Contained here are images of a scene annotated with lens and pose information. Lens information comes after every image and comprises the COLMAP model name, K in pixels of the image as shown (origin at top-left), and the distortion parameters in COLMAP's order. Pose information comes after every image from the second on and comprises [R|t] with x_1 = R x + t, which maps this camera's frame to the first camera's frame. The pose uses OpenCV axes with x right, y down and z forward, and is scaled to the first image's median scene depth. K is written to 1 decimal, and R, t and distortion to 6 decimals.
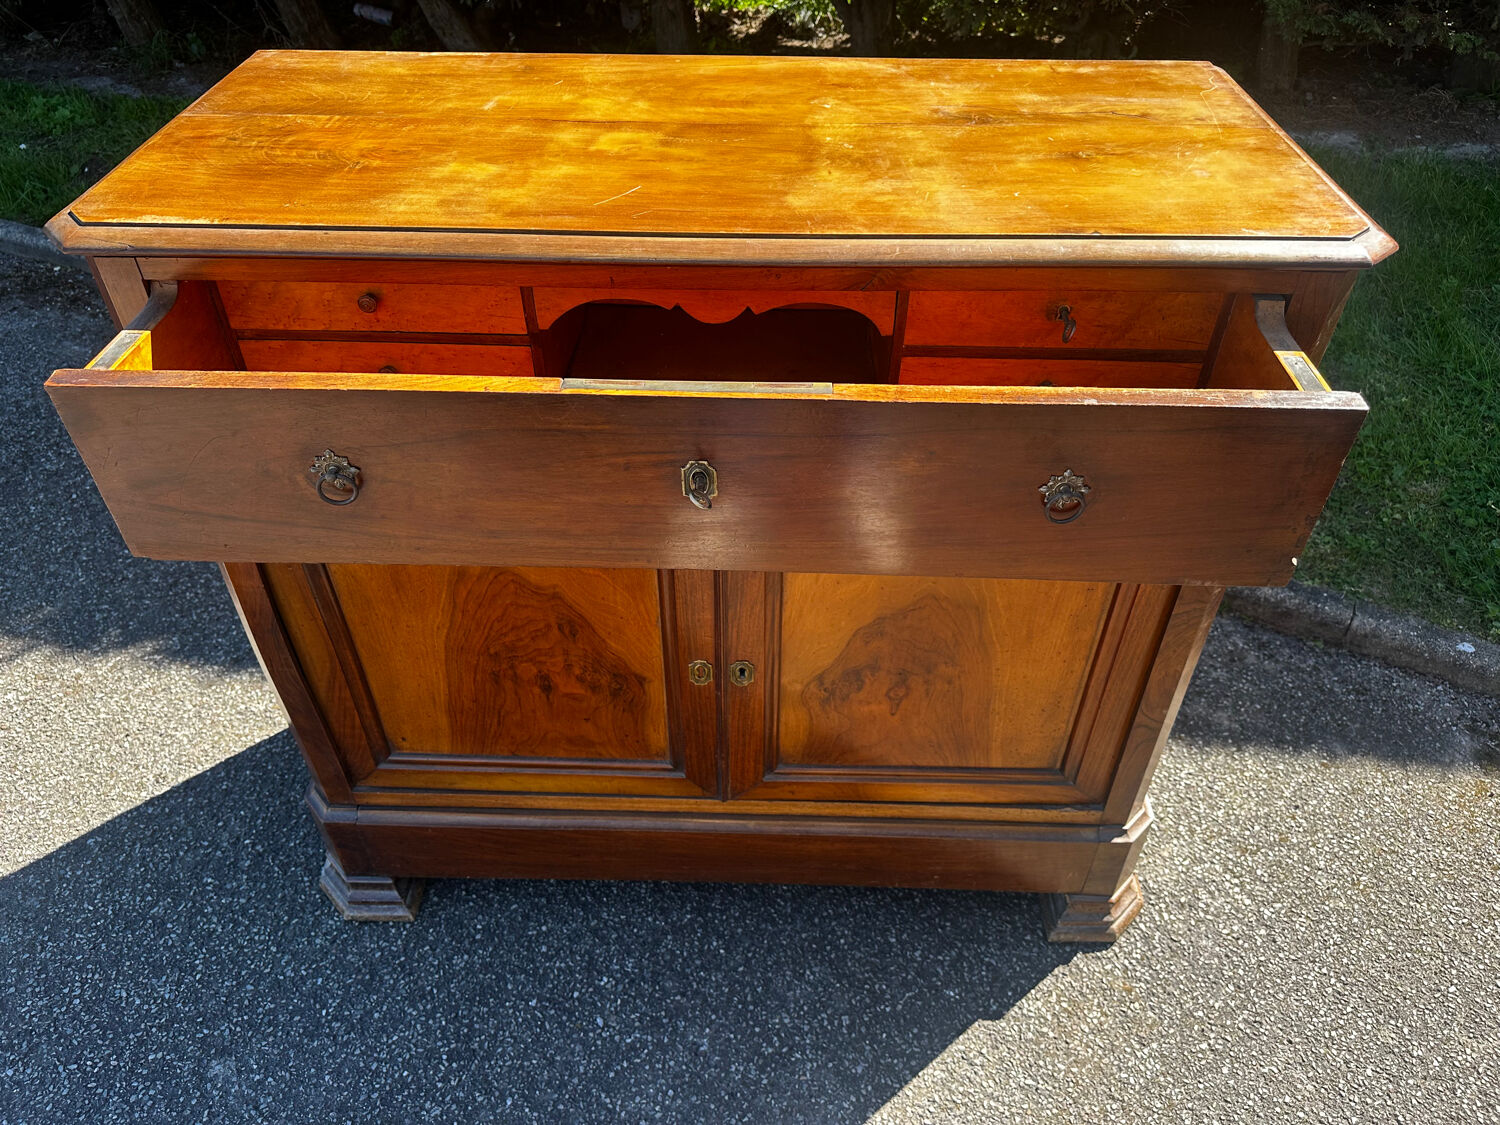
lens RADIAL K [[1055.0, 0, 747.2], [0, 1055.0, 563.9], [0, 0, 1]] dist [0.128070, -0.256155]
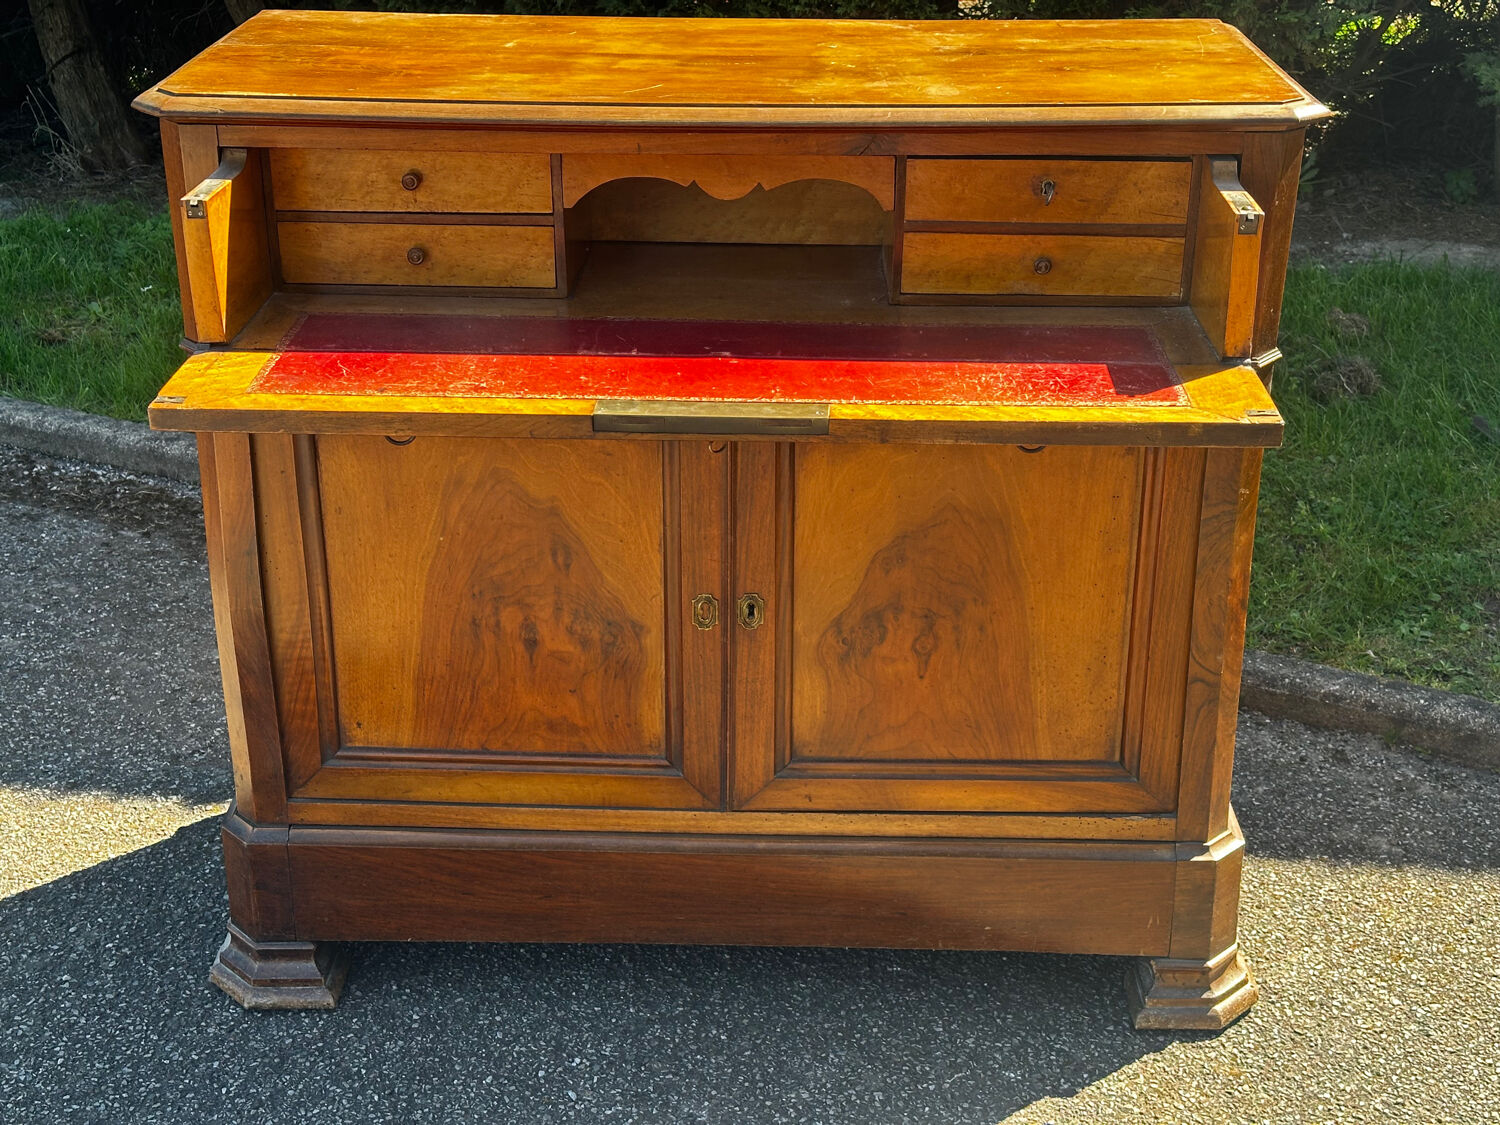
lens RADIAL K [[2088.0, 0, 733.6], [0, 2088.0, 555.3], [0, 0, 1]] dist [0.177437, -0.359403]
pose [[0.999997, 0.001412, -0.001976, -0.014215], [-0.001947, 0.952328, -0.305070, 0.529701], [0.001451, 0.305073, 0.952328, -0.634552]]
